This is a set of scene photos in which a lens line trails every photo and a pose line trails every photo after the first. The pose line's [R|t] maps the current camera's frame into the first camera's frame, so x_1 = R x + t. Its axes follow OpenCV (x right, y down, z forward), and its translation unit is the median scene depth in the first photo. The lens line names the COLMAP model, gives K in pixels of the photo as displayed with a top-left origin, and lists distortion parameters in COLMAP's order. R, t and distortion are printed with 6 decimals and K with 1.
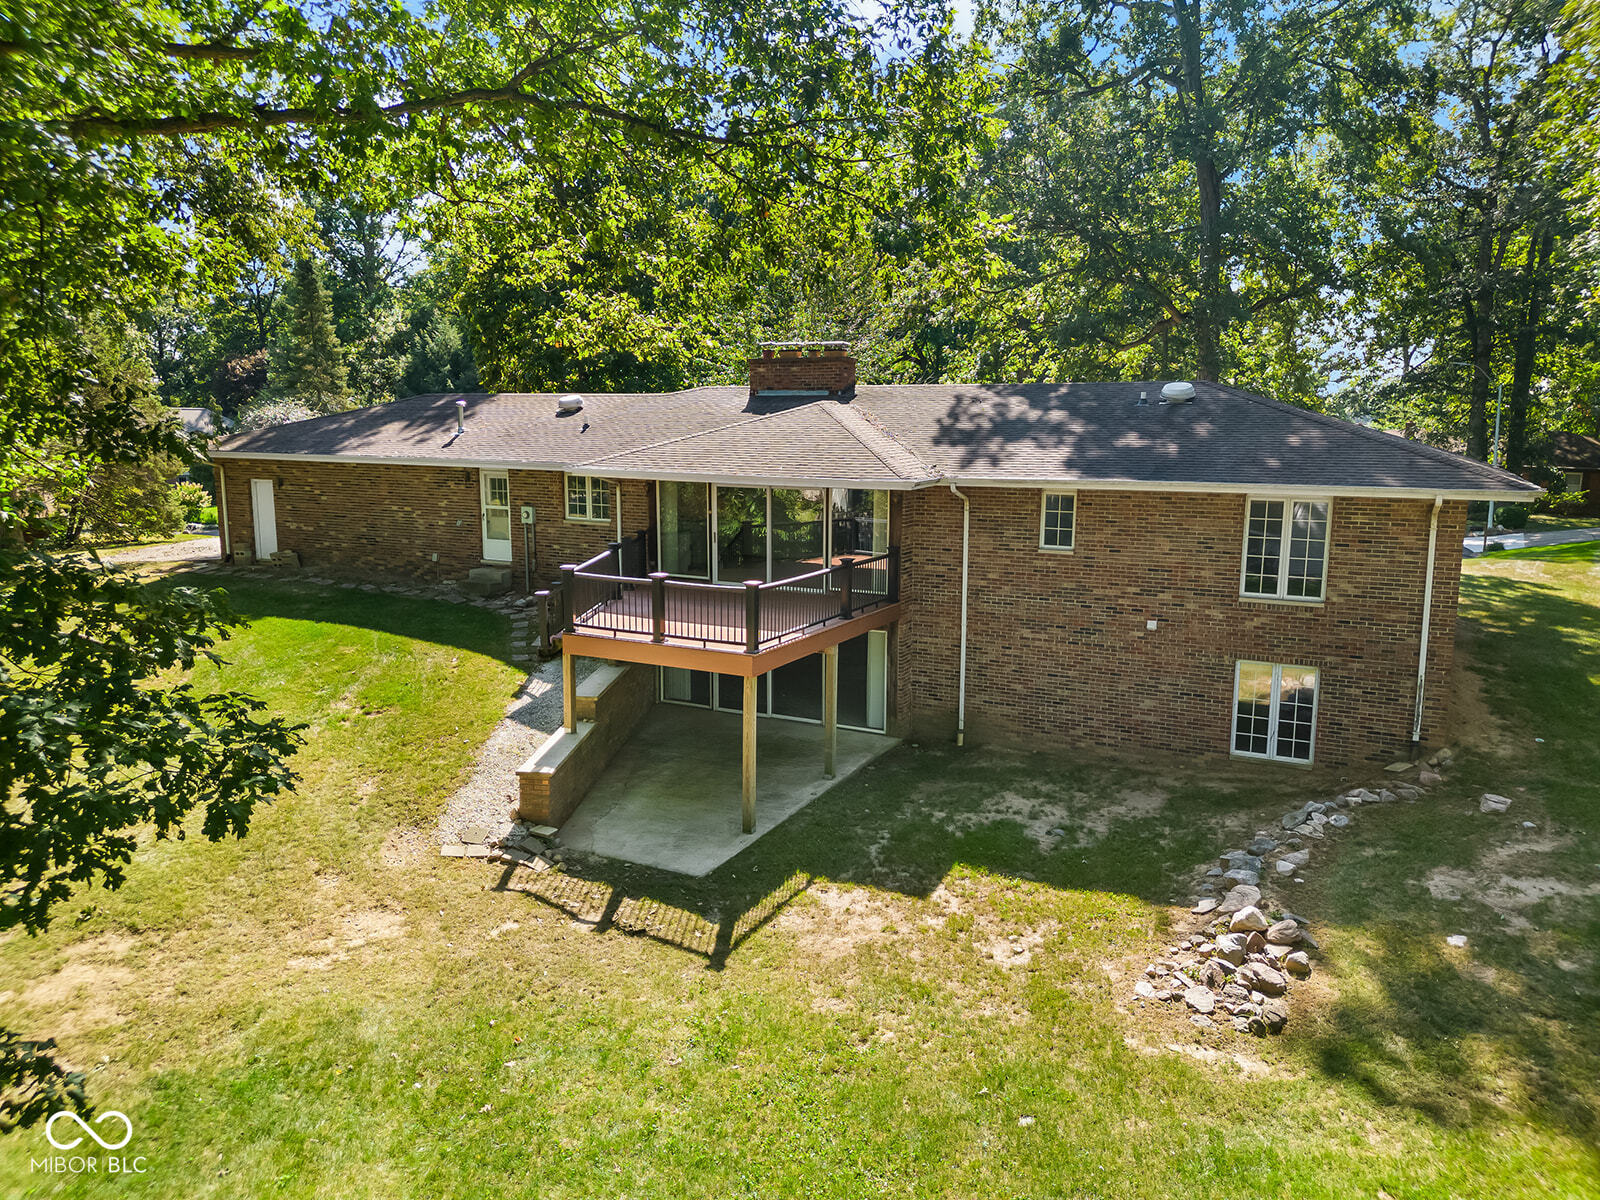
lens RADIAL K [[1089.1, 0, 832.6], [0, 1089.1, 600.5], [0, 0, 1]] dist [0.063149, -0.060504]
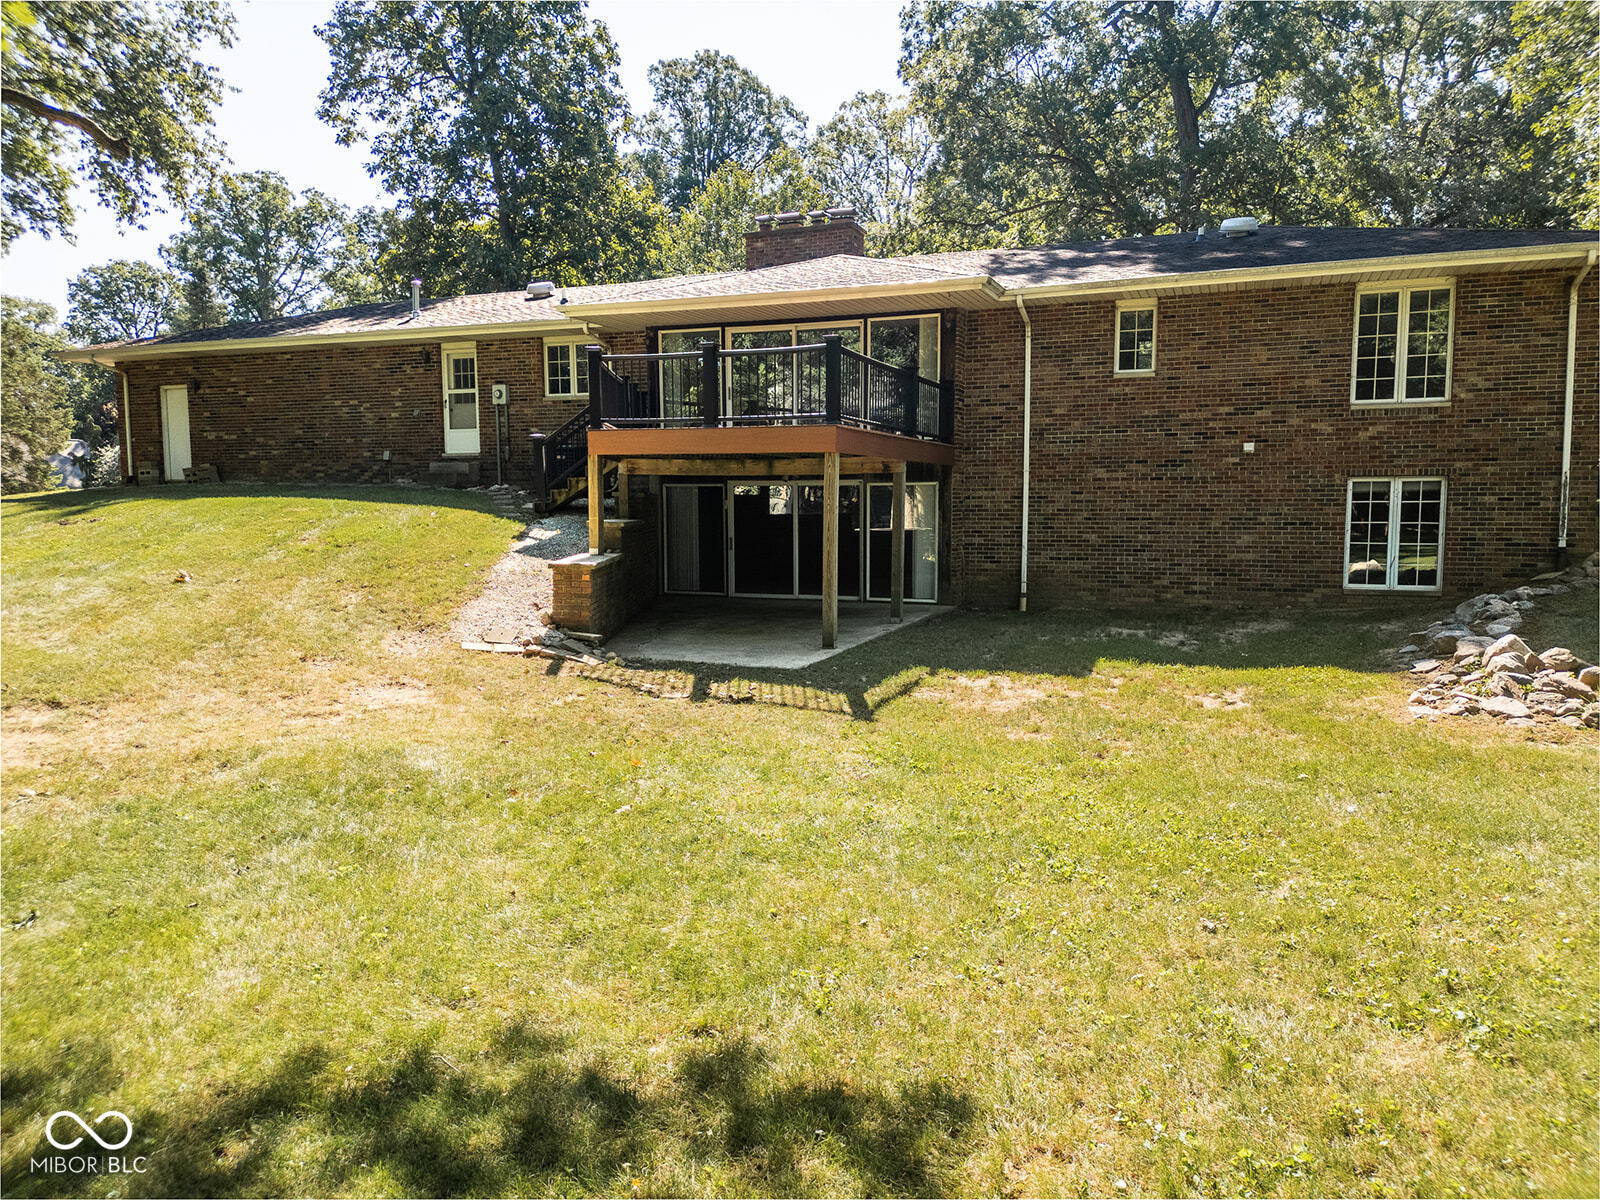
lens RADIAL K [[1089.1, 0, 832.6], [0, 1089.1, 600.5], [0, 0, 1]] dist [0.063149, -0.060504]
pose [[0.995799, -0.019929, 0.089376, -0.122876], [0.025809, 0.997543, -0.065124, 0.190646], [-0.087859, 0.067157, 0.993867, 0.151662]]
